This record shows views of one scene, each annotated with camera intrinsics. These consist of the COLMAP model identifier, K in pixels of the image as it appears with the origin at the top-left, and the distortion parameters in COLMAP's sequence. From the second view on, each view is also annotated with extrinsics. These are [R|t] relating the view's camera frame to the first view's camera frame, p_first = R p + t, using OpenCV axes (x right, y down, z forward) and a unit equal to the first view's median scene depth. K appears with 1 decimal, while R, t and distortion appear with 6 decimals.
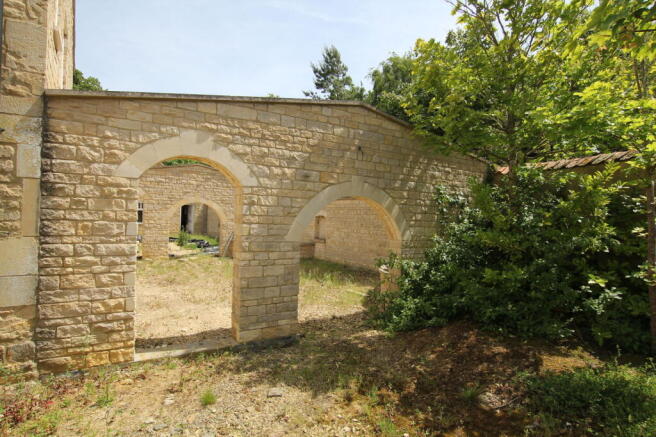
lens RADIAL K [[377.6, 0, 326.4], [0, 377.6, 219.4], [0, 0, 1]] dist [0.002241, -0.001763]
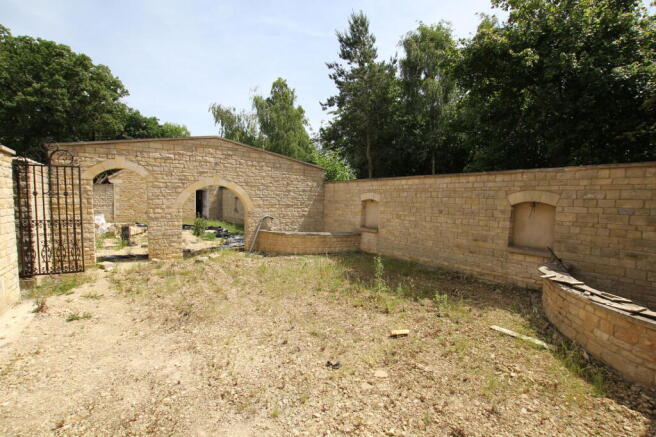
lens RADIAL K [[303.7, 0, 330.5], [0, 303.7, 219.4], [0, 0, 1]] dist [-0.036454, 0.008682]
pose [[0.998421, -0.015876, 0.053882, -0.066429], [0.012564, 0.998042, 0.061265, -0.003918], [-0.054750, -0.060491, 0.996666, 0.168460]]
